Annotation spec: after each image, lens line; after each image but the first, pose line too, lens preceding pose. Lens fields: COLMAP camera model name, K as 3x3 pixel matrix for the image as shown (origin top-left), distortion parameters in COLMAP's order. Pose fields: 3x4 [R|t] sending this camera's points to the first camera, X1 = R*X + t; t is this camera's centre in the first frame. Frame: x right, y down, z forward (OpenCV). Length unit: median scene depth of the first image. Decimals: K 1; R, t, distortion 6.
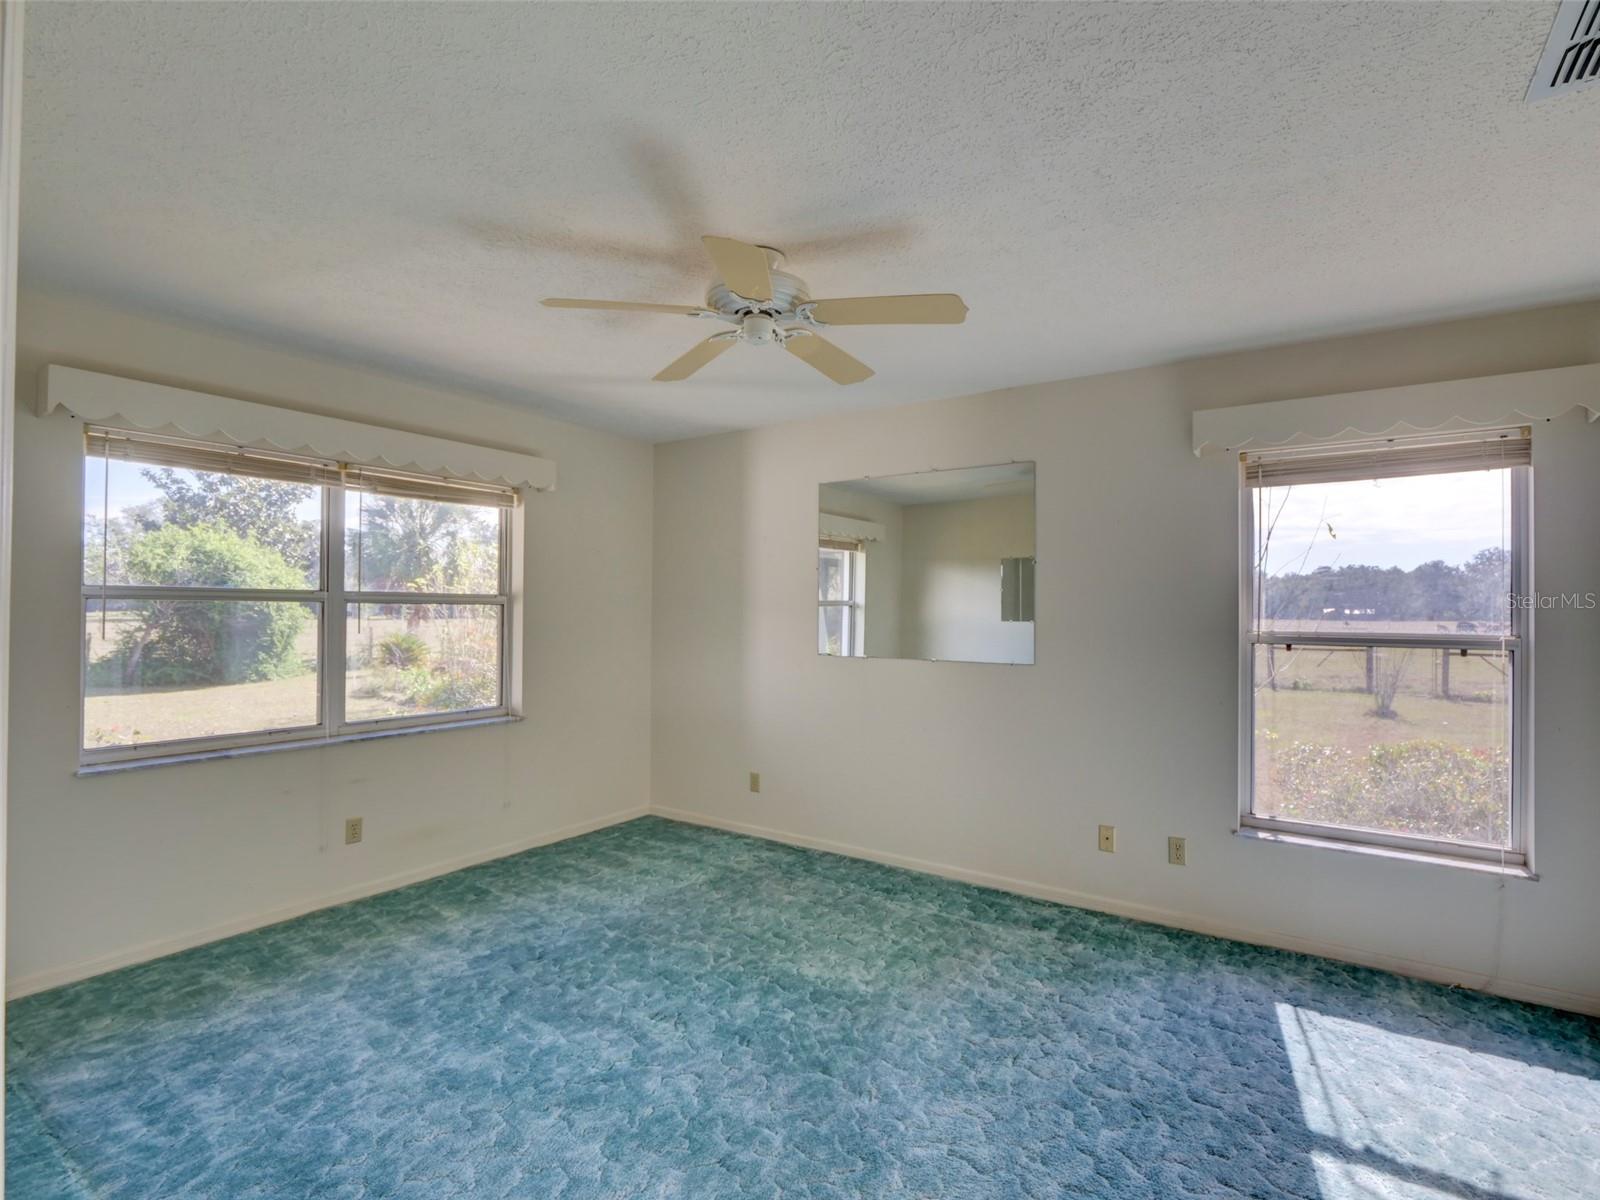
lens RADIAL K [[780.7, 0, 801.1], [0, 780.7, 601.9], [0, 0, 1]] dist [-0.014233, 0.000017]
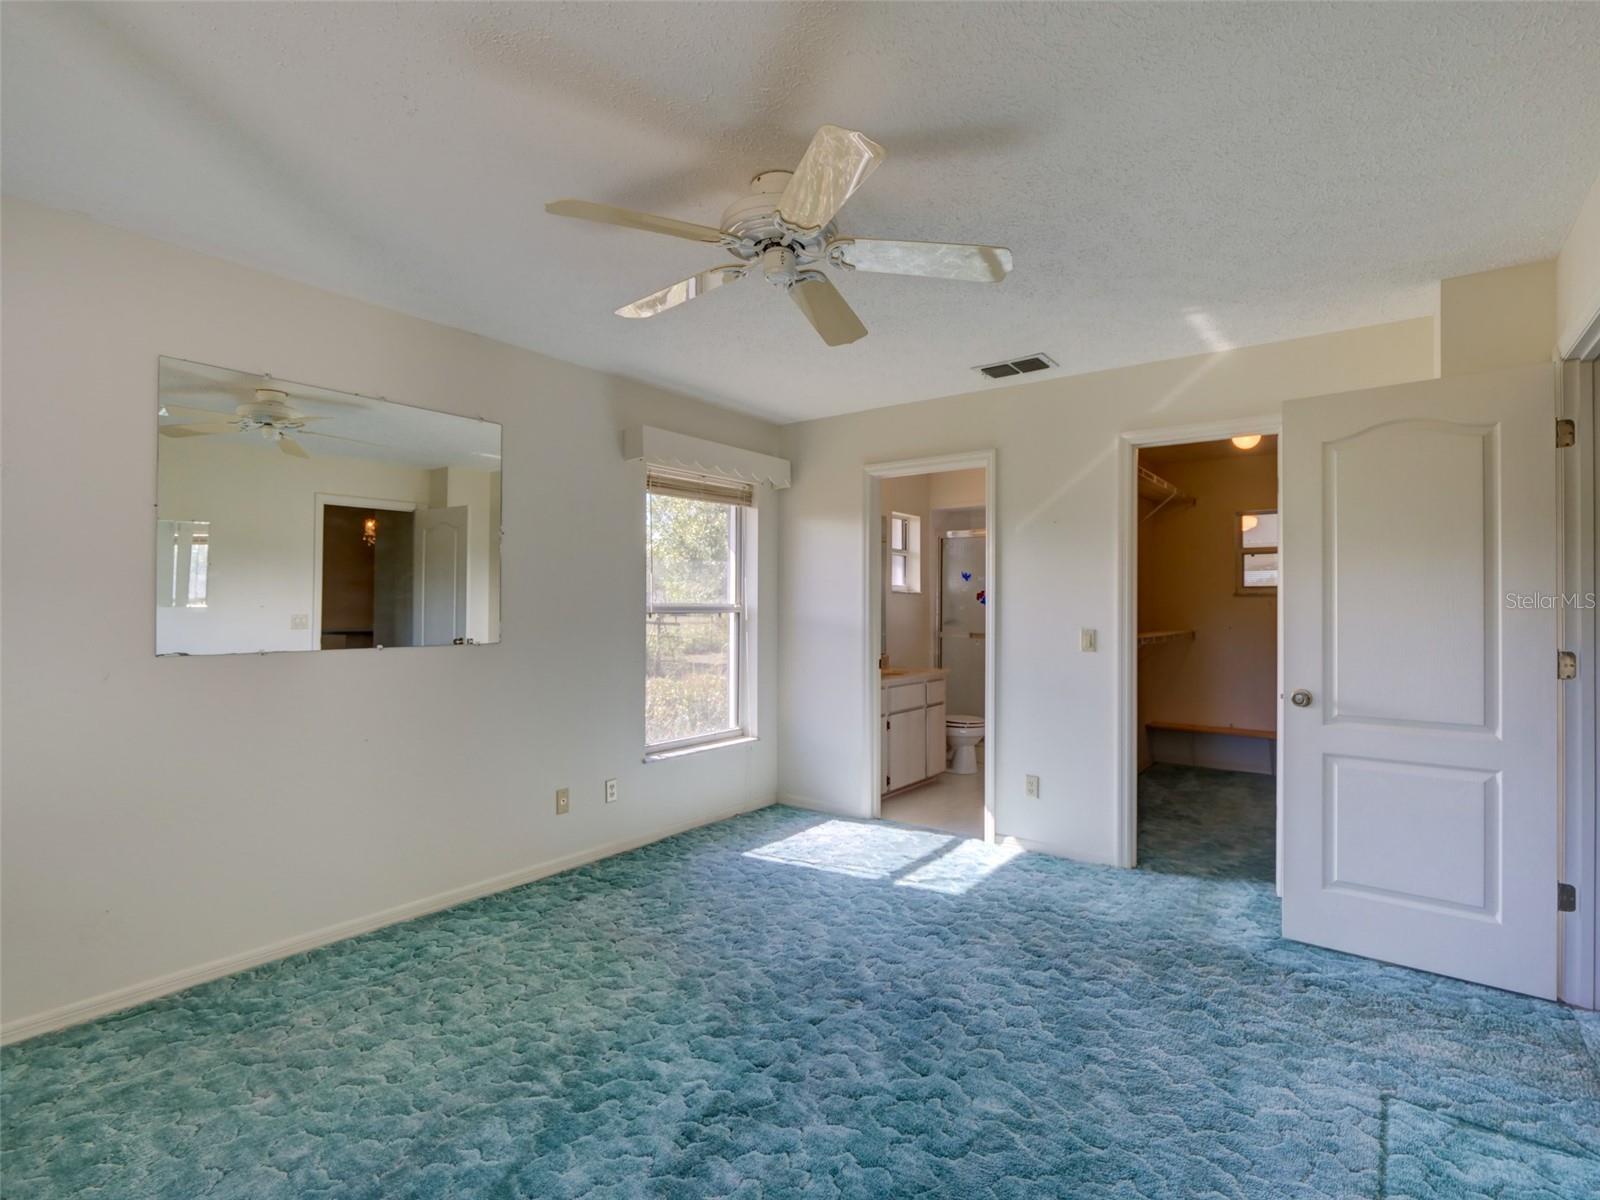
lens RADIAL K [[780.7, 0, 801.1], [0, 780.7, 601.9], [0, 0, 1]] dist [-0.014233, 0.000017]
pose [[0.049811, -0.005721, 0.998742, -0.750112], [-0.009274, 0.999938, 0.006190, 0.028742], [-0.998716, -0.009570, 0.049755, 0.729752]]
